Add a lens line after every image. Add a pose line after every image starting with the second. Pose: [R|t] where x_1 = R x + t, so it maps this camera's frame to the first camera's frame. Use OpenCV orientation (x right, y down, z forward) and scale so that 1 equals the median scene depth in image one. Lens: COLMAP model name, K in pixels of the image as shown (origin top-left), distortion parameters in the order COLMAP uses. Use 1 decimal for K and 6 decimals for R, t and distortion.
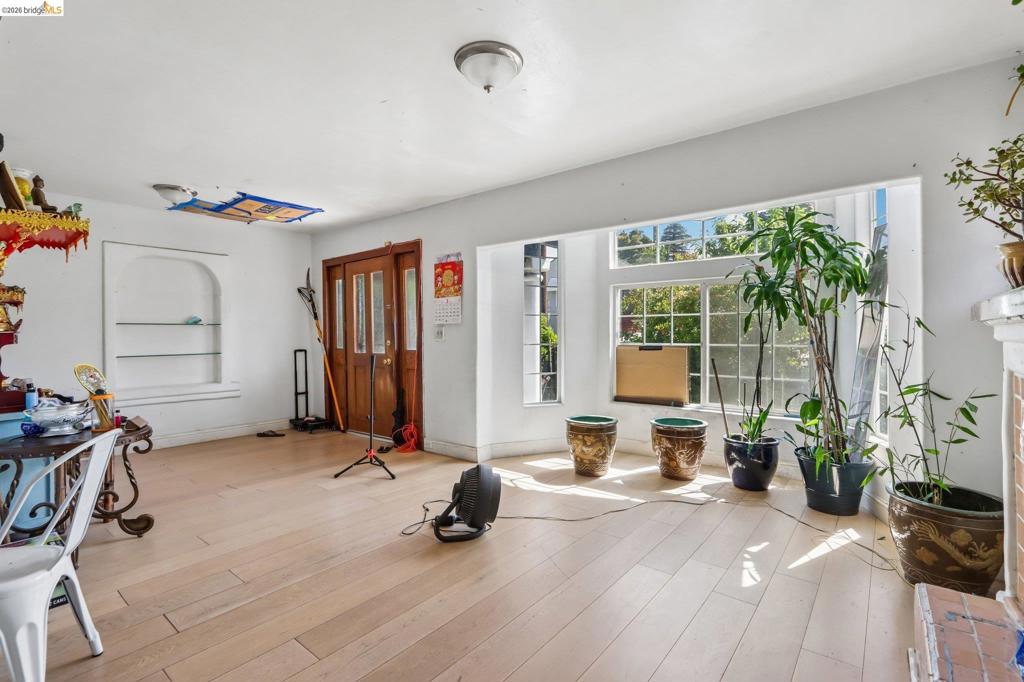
lens RADIAL K [[481.7, 0, 510.0], [0, 481.7, 335.3], [0, 0, 1]] dist [-0.000045, -0.000376]
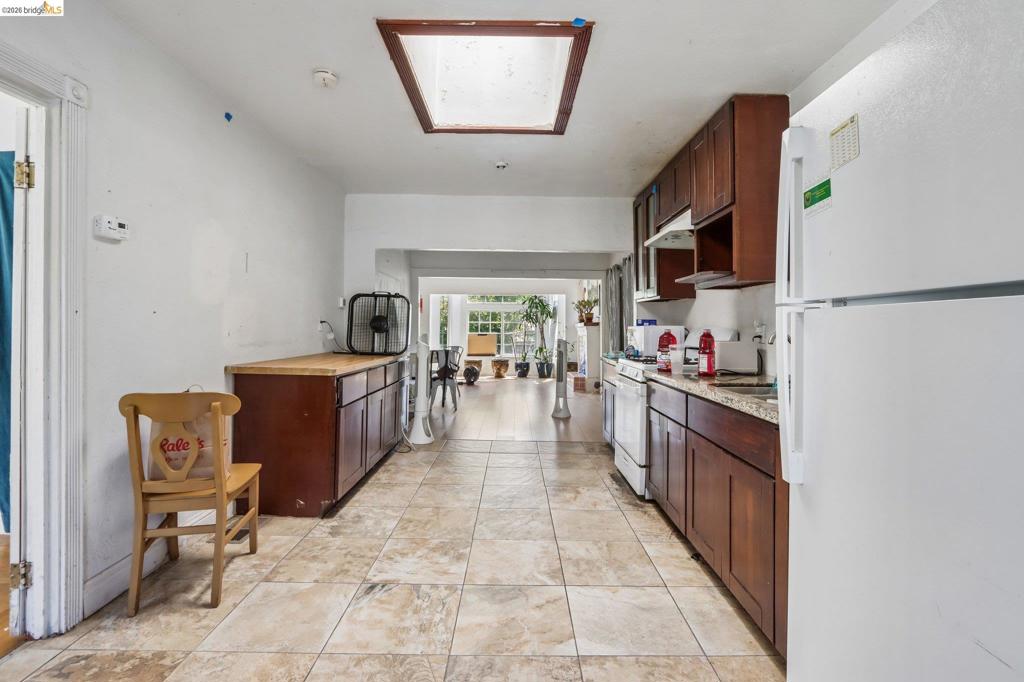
lens RADIAL K [[481.7, 0, 512.8], [0, 481.7, 335.1], [0, 0, 1]] dist [-0.000045, -0.000376]
pose [[0.784742, 0.001721, 0.619820, -1.553481], [-0.000785, 0.999998, -0.001781, 0.041819], [-0.619822, 0.000911, 0.784742, -1.494022]]
